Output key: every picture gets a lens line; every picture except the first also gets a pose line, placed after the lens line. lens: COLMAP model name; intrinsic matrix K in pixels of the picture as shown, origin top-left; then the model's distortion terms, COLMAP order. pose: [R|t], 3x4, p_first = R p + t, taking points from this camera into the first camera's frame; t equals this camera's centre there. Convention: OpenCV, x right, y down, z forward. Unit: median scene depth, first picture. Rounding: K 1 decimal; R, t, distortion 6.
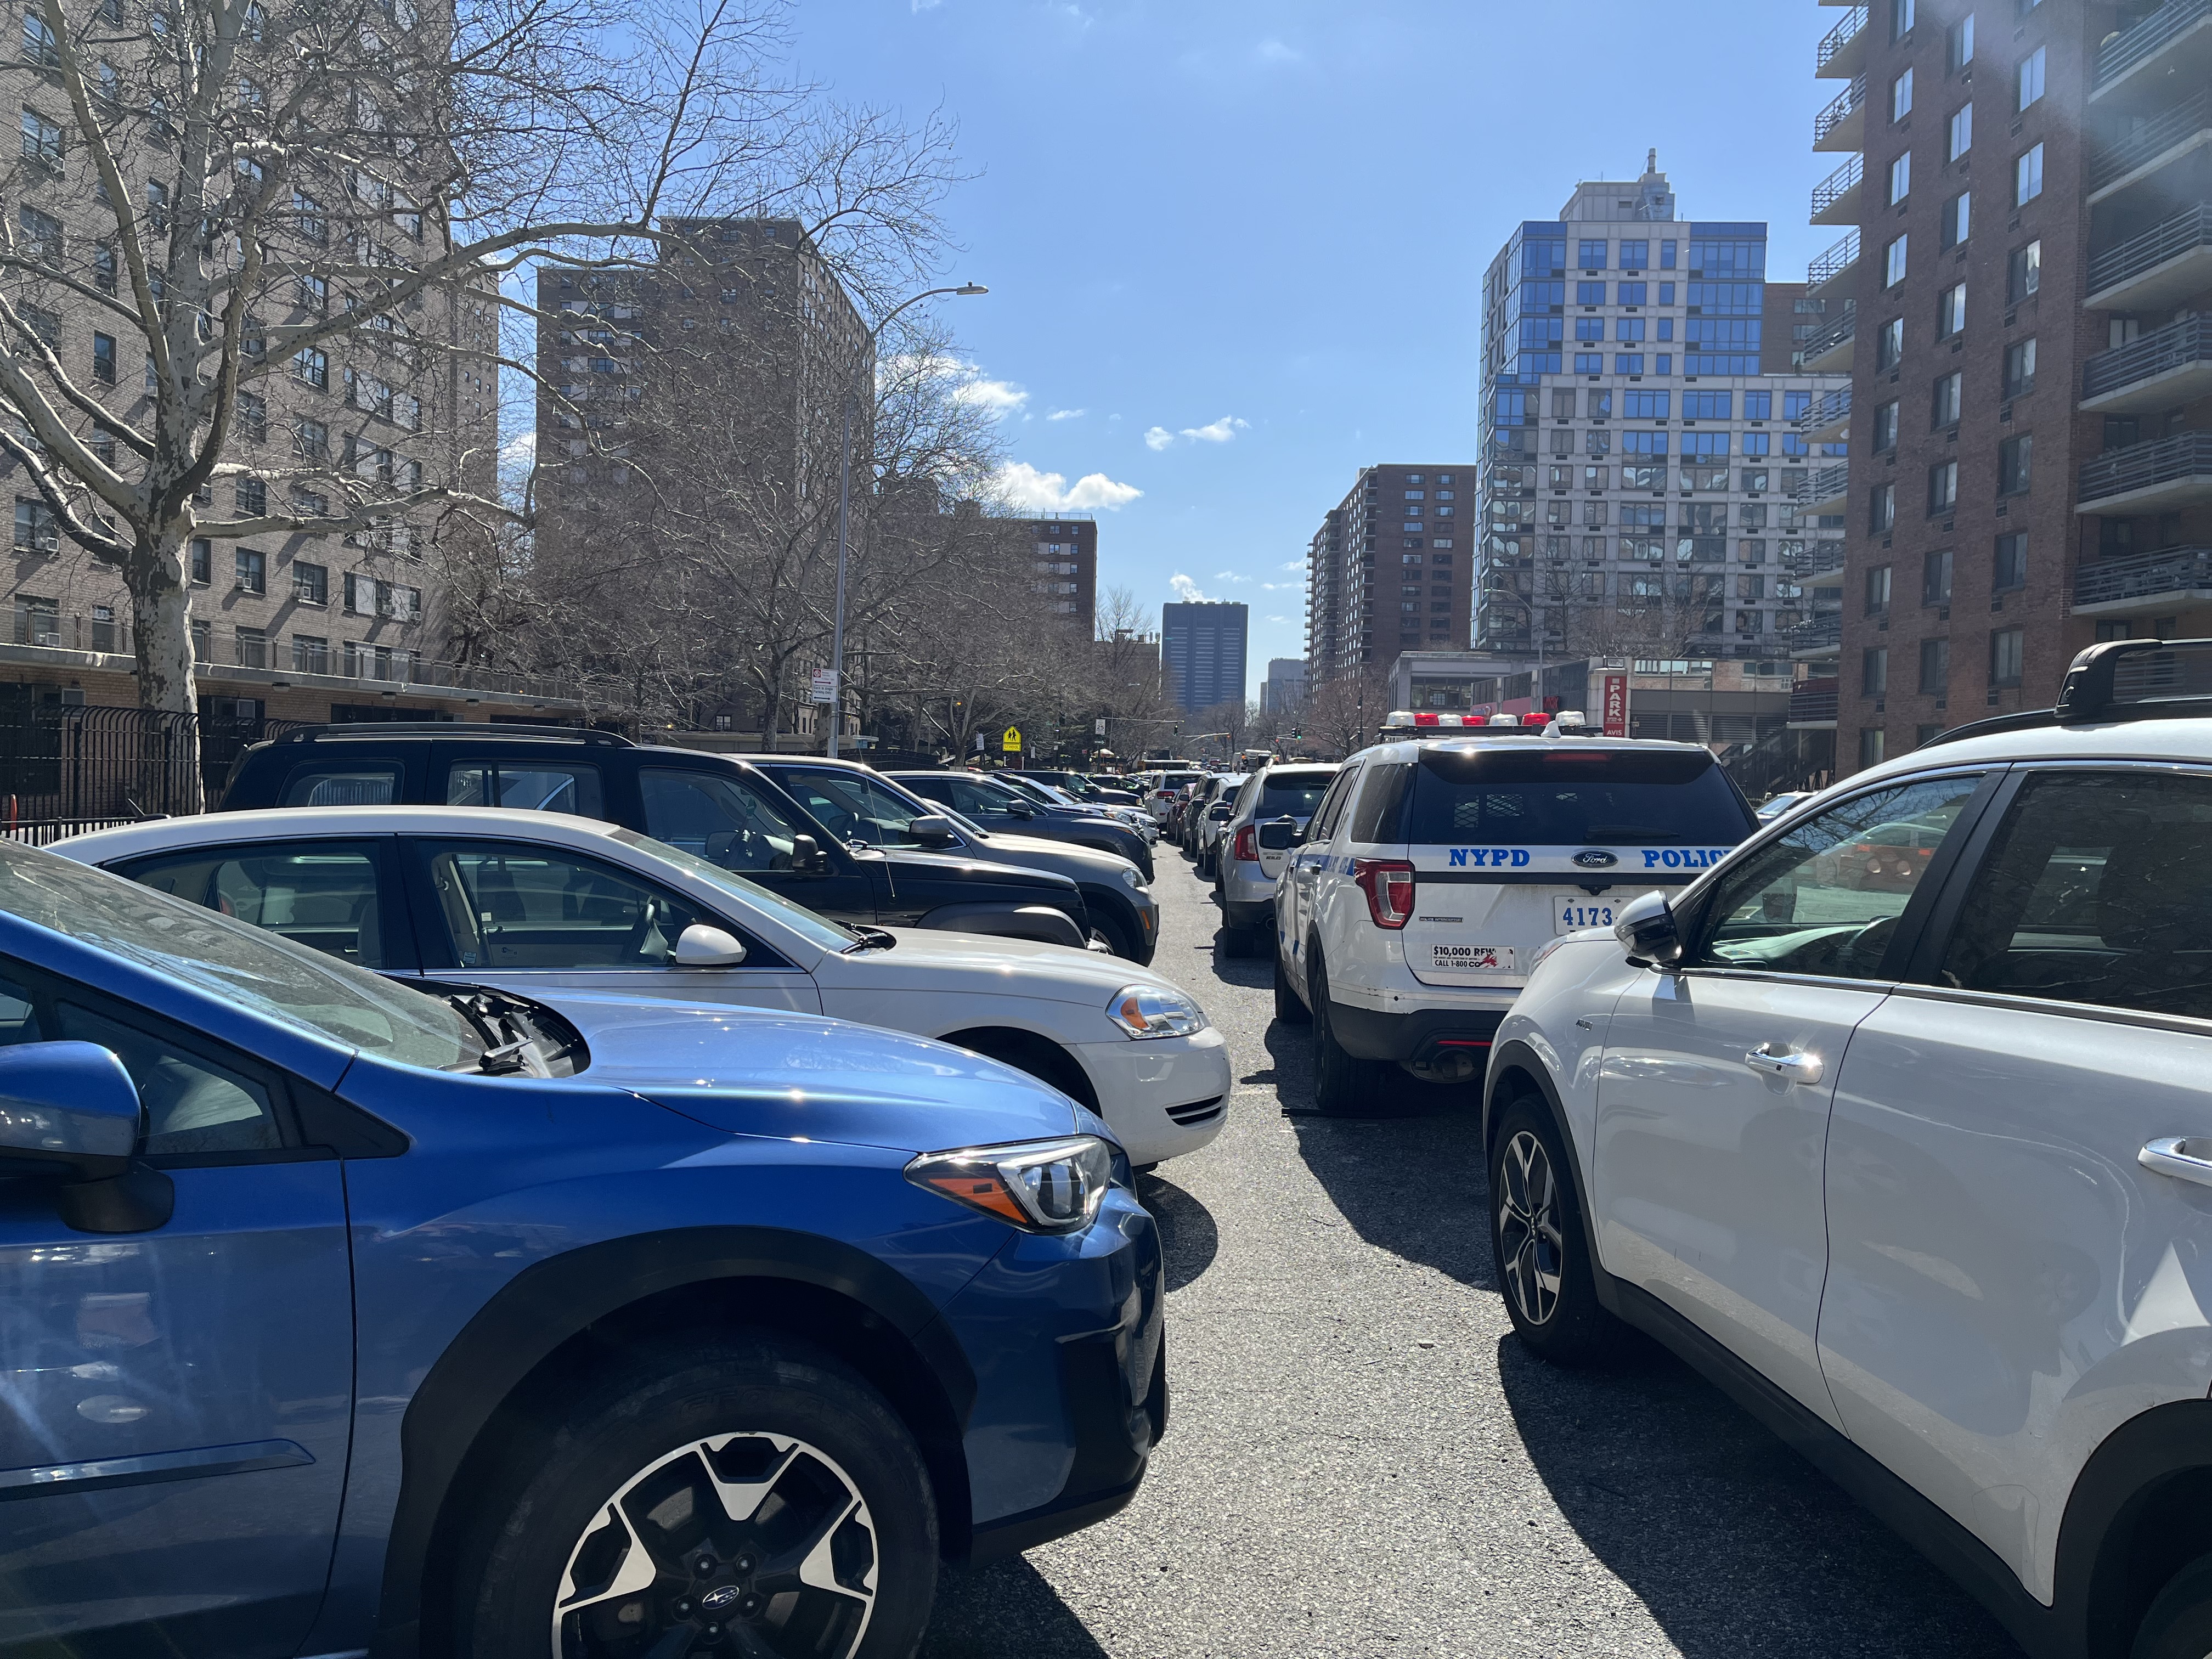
lens RADIAL K [[1673.7, 0, 1104.9], [0, 1673.7, 834.6], [0, 0, 1]] dist [0.002643, -0.001884]
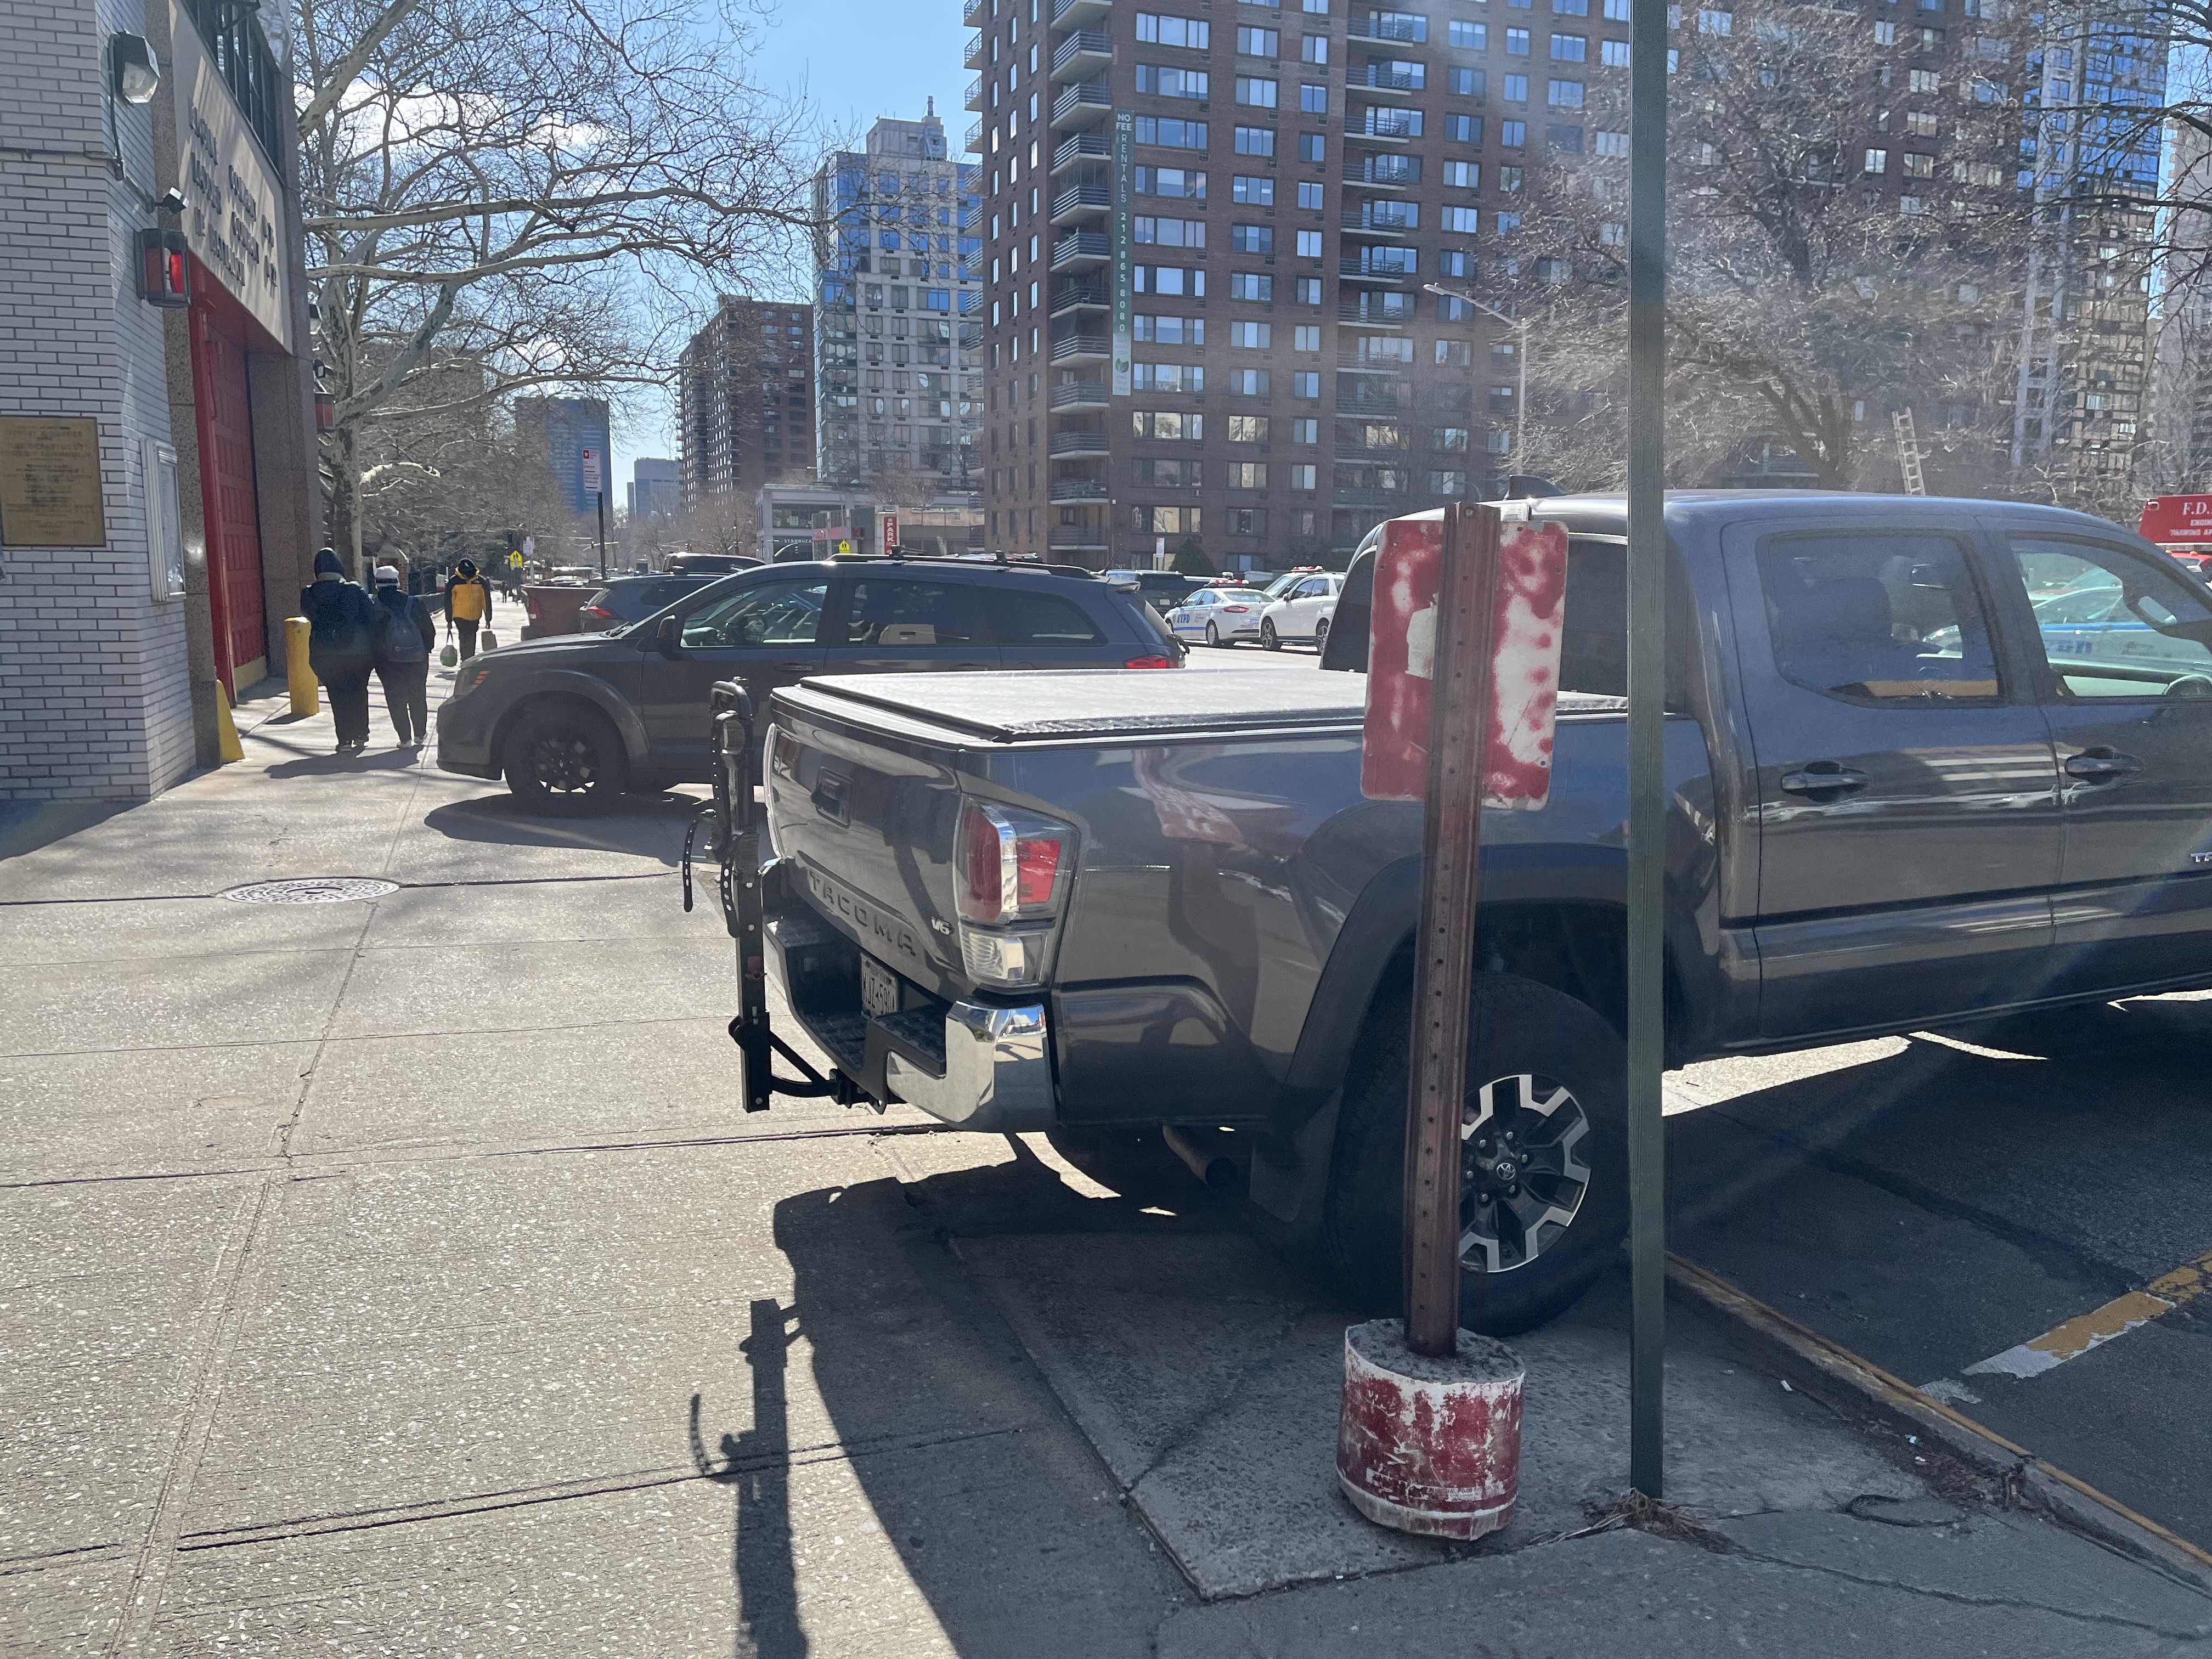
lens RADIAL K [[1673.7, 0, 1108.2], [0, 1673.7, 832.6], [0, 0, 1]] dist [0.002643, -0.001884]
pose [[0.932772, -0.078685, 0.351774, -0.057347], [0.036897, 0.991601, 0.123963, 0.010390], [-0.358574, -0.102650, 0.927841, -0.358369]]
